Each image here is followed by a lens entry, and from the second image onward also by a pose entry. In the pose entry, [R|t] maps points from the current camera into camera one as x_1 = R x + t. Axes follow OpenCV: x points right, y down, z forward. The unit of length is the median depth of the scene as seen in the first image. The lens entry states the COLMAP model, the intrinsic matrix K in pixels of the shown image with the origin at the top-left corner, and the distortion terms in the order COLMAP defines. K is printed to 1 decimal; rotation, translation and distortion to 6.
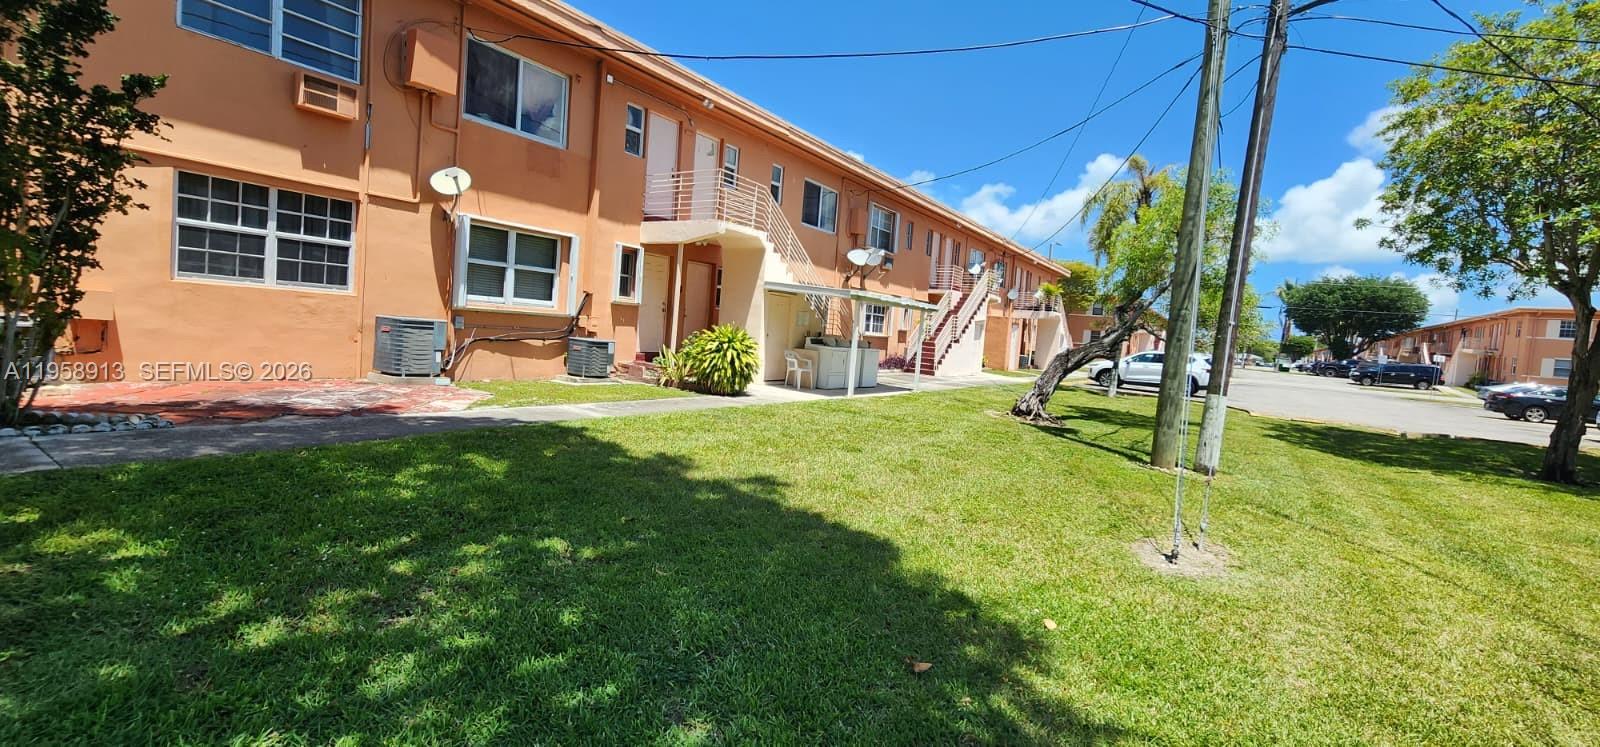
lens RADIAL K [[658.1, 0, 800.0], [0, 658.1, 373.5], [0, 0, 1]] dist [0.001090, 0.000120]
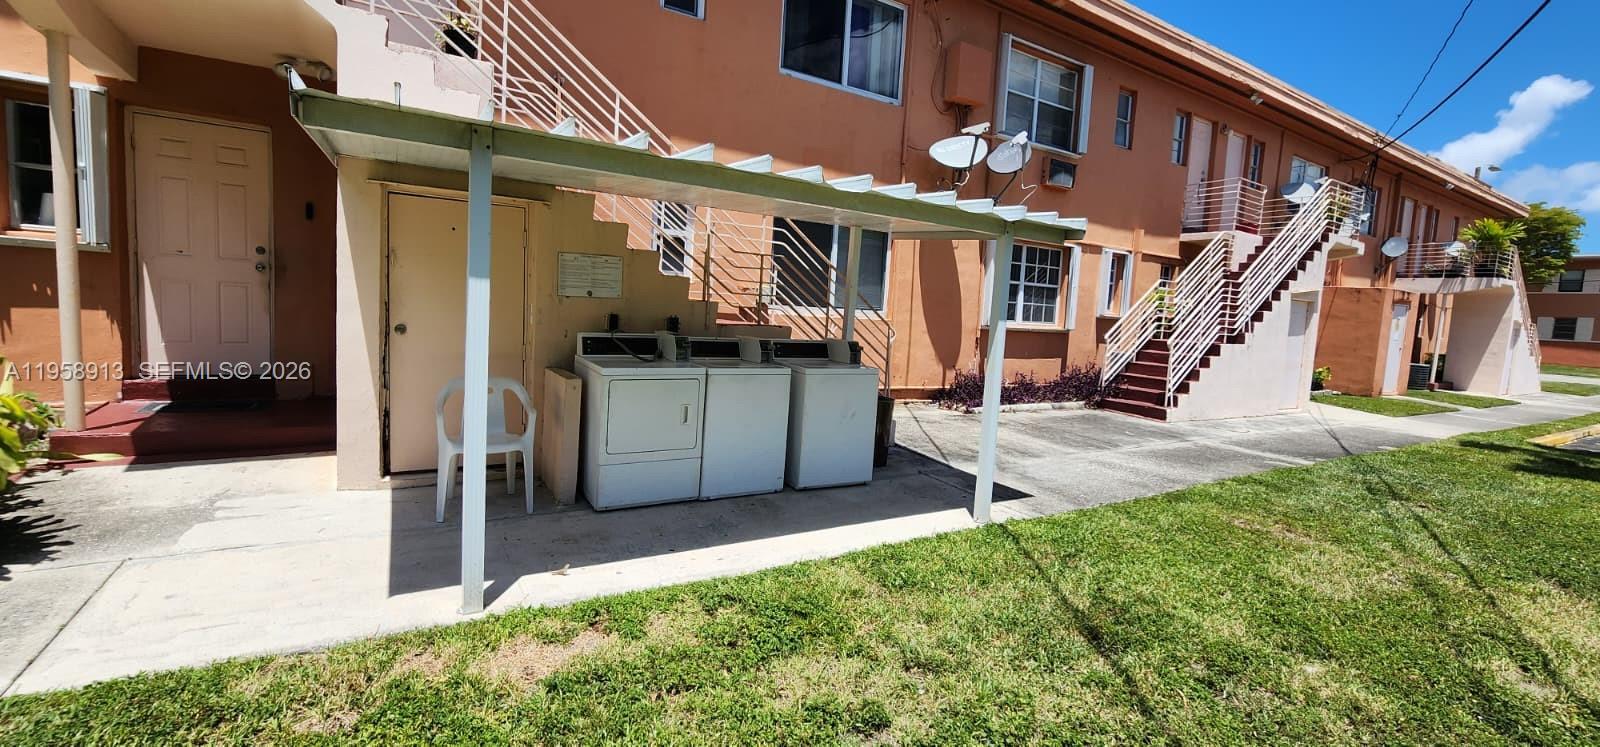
lens RADIAL K [[658.1, 0, 800.0], [0, 658.1, 373.5], [0, 0, 1]] dist [0.001090, 0.000120]
pose [[0.915370, 0.013410, -0.402390, 0.138493], [-0.012311, 0.999910, 0.005318, -0.022827], [0.402425, 0.000086, 0.915453, 0.446656]]
